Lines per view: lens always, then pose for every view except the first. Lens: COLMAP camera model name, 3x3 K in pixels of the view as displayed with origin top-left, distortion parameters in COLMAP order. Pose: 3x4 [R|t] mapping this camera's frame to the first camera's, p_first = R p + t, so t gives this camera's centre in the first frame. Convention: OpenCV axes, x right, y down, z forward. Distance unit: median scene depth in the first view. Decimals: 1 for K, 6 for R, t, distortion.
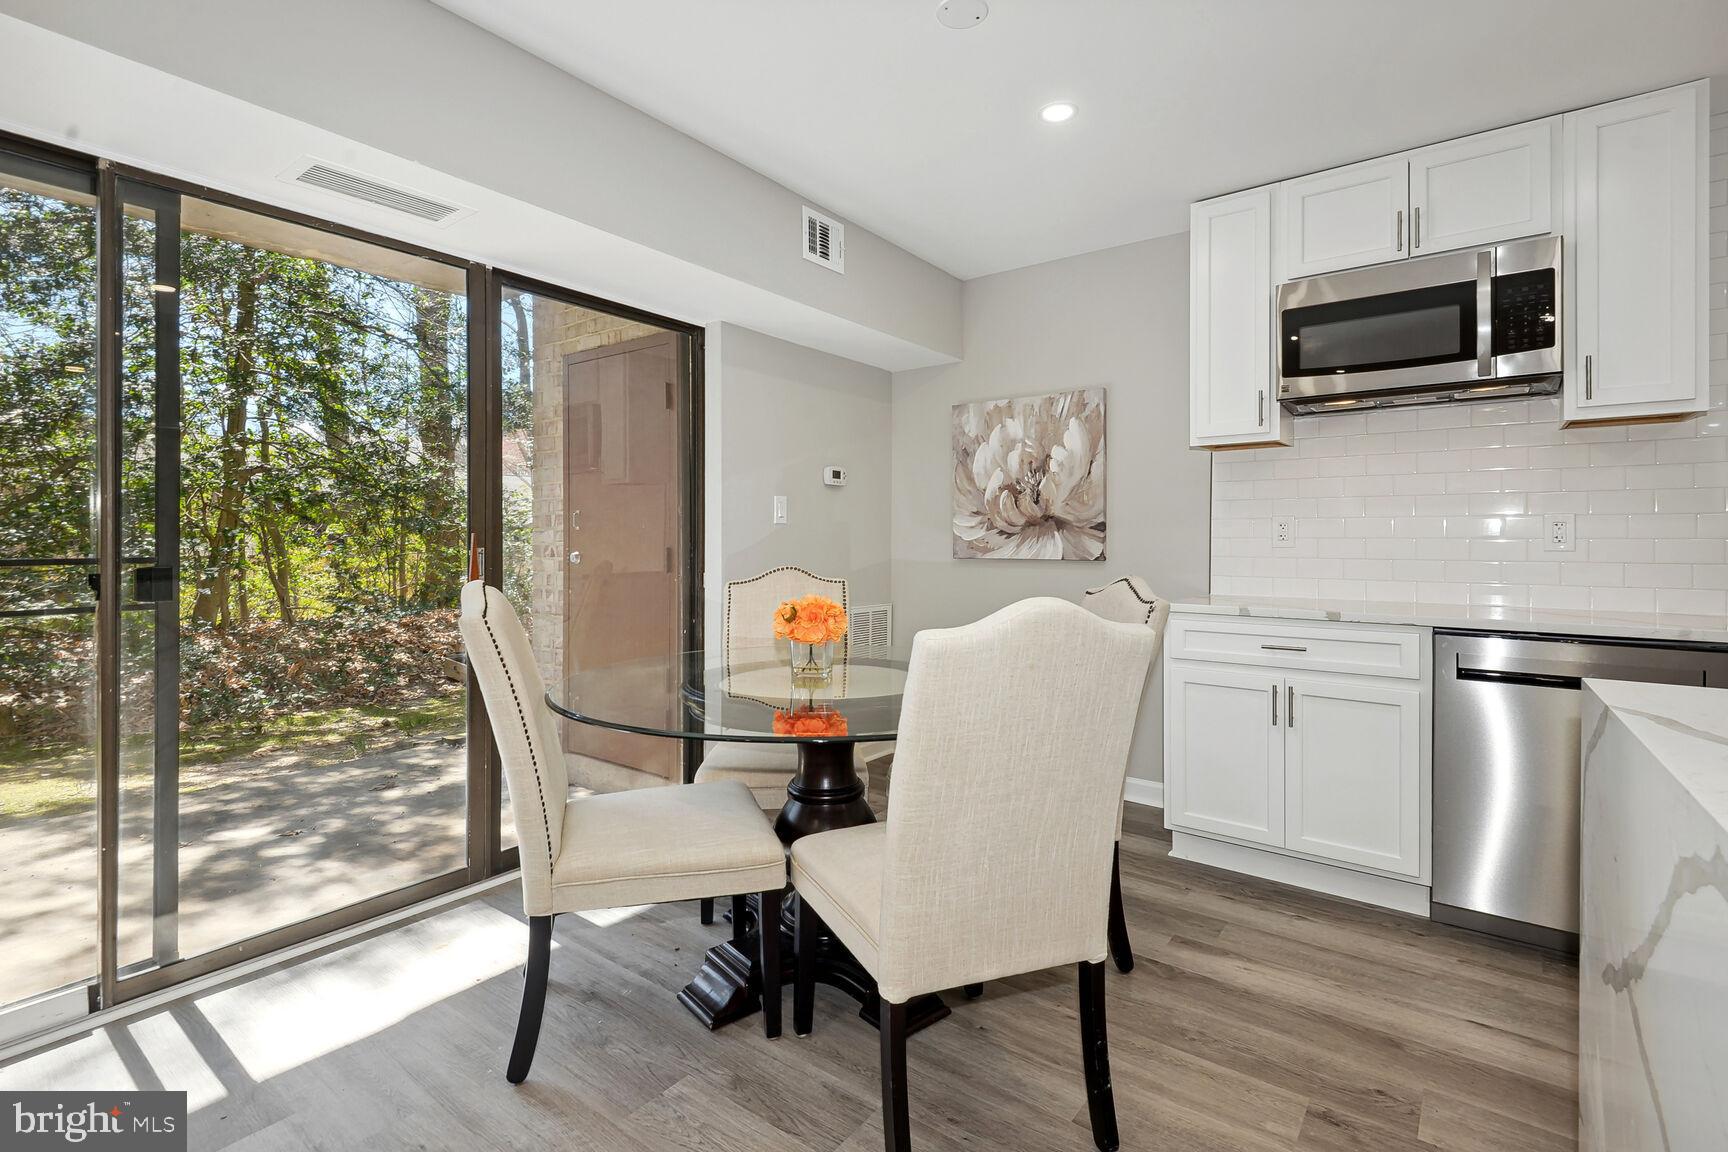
lens RADIAL K [[797.2, 0, 869.2], [0, 797.2, 555.5], [0, 0, 1]] dist [0.035137, -0.022923]
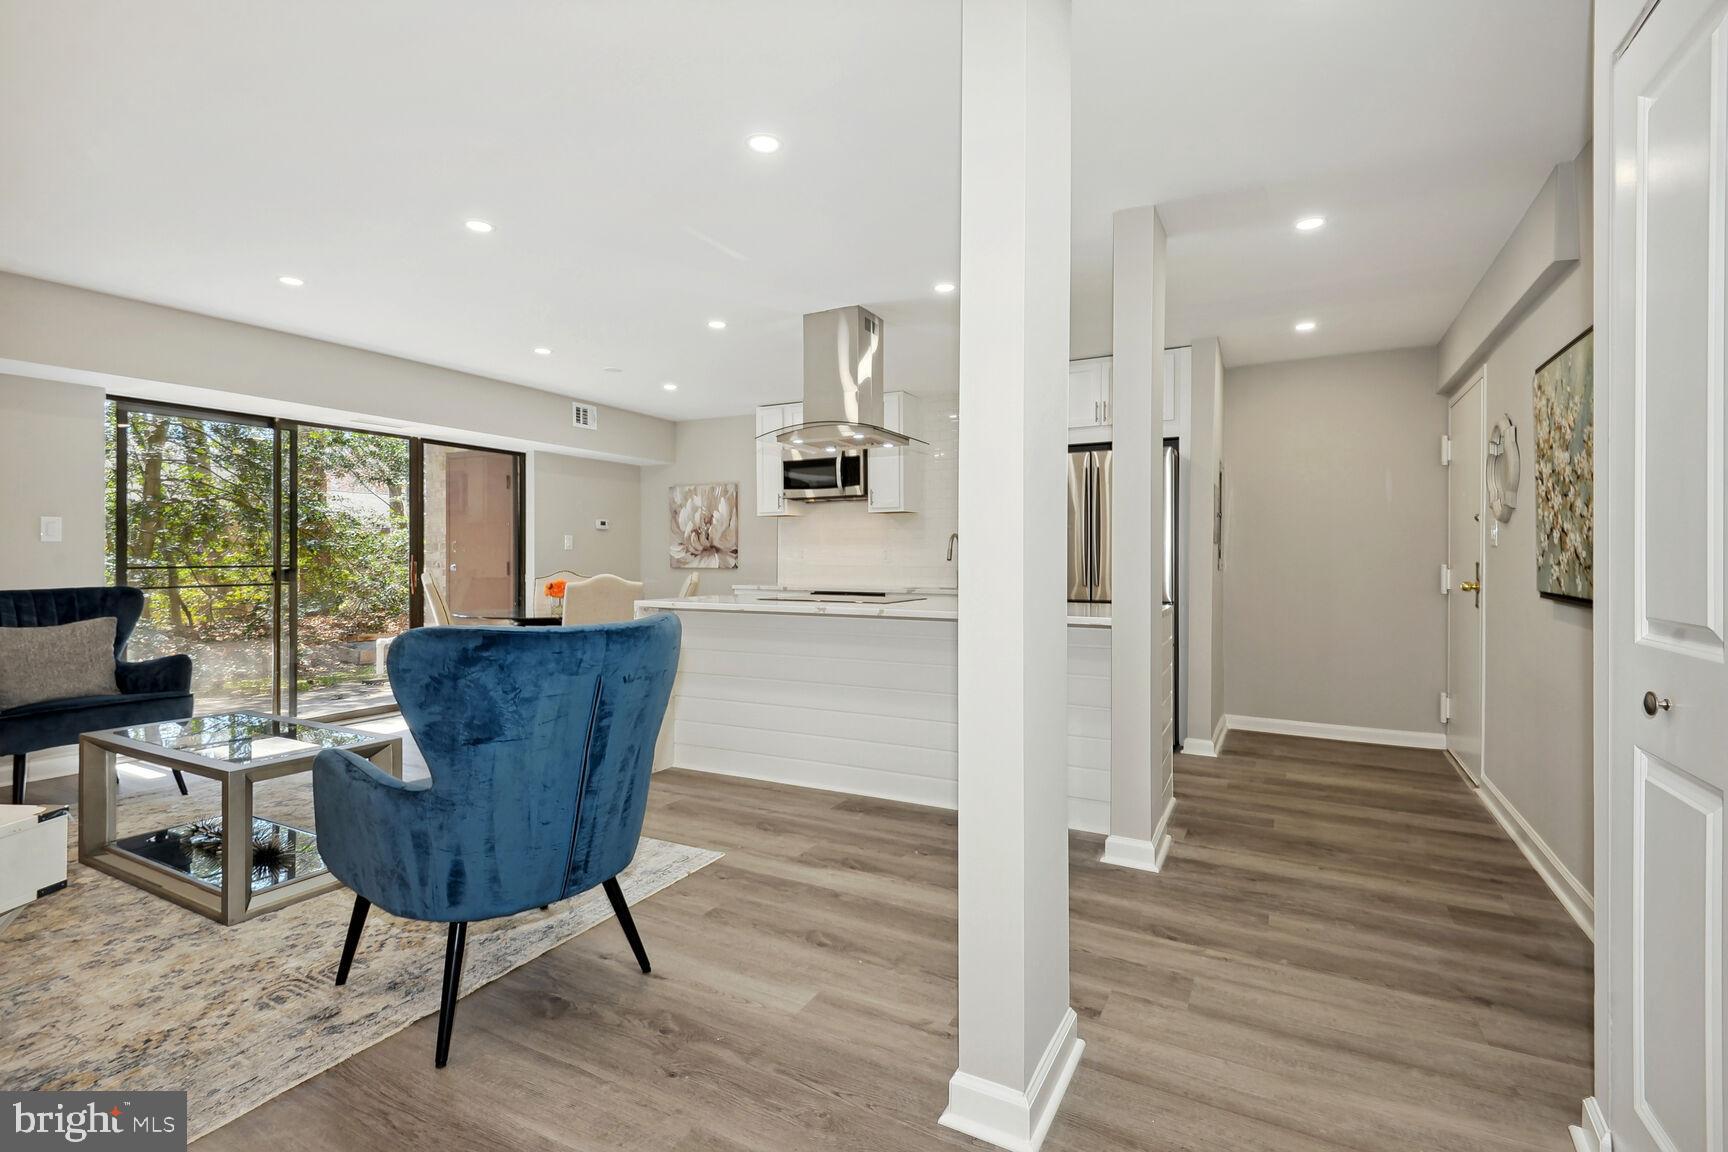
lens RADIAL K [[797.2, 0, 869.2], [0, 797.2, 555.5], [0, 0, 1]] dist [0.035137, -0.022923]
pose [[0.988761, 0.000812, 0.149501, 0.370301], [0.002445, 0.999764, -0.021601, 0.021085], [-0.149483, 0.021723, 0.988526, -1.195606]]
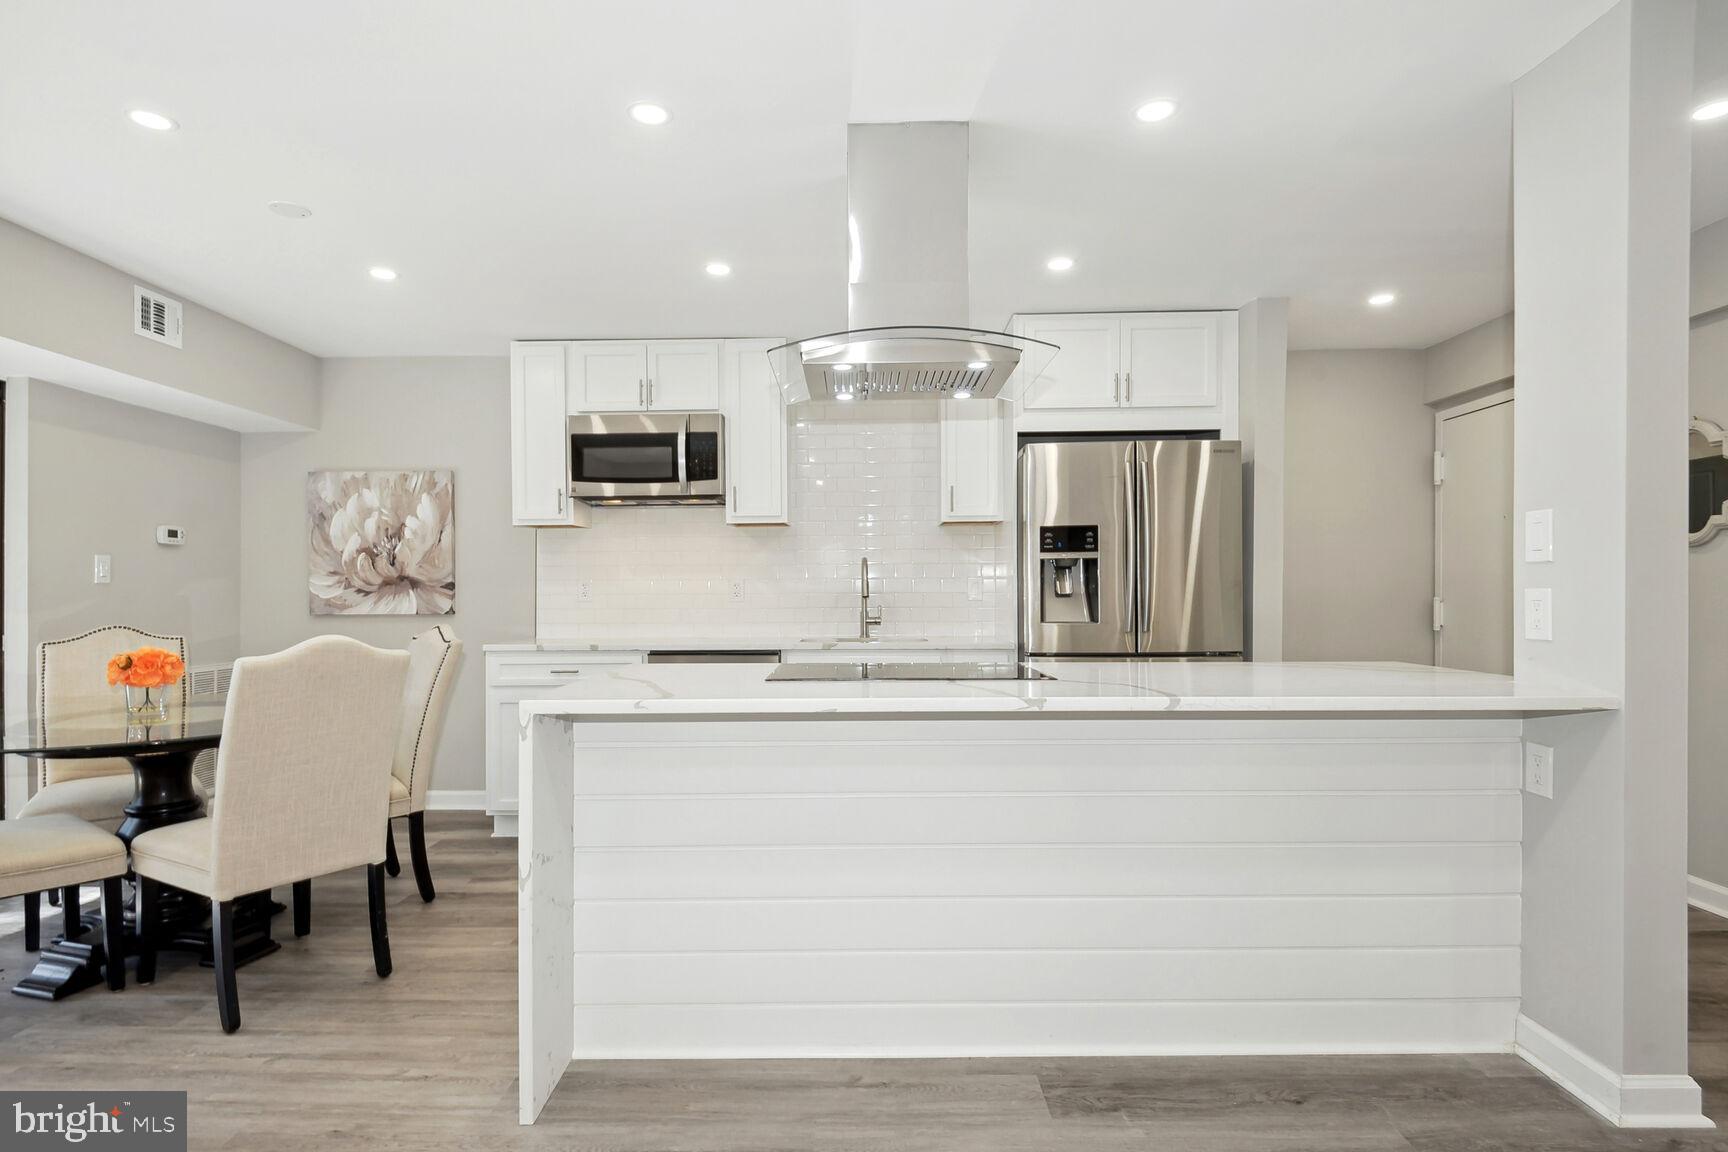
lens RADIAL K [[861.3, 0, 838.1], [0, 861.3, 587.8], [0, 0, 1]] dist [-0.000616, -0.012526]
pose [[0.813553, -0.002639, 0.581485, 0.015812], [0.017804, 0.999634, -0.020372, 0.003578], [-0.581219, 0.026926, 0.813302, -0.436531]]
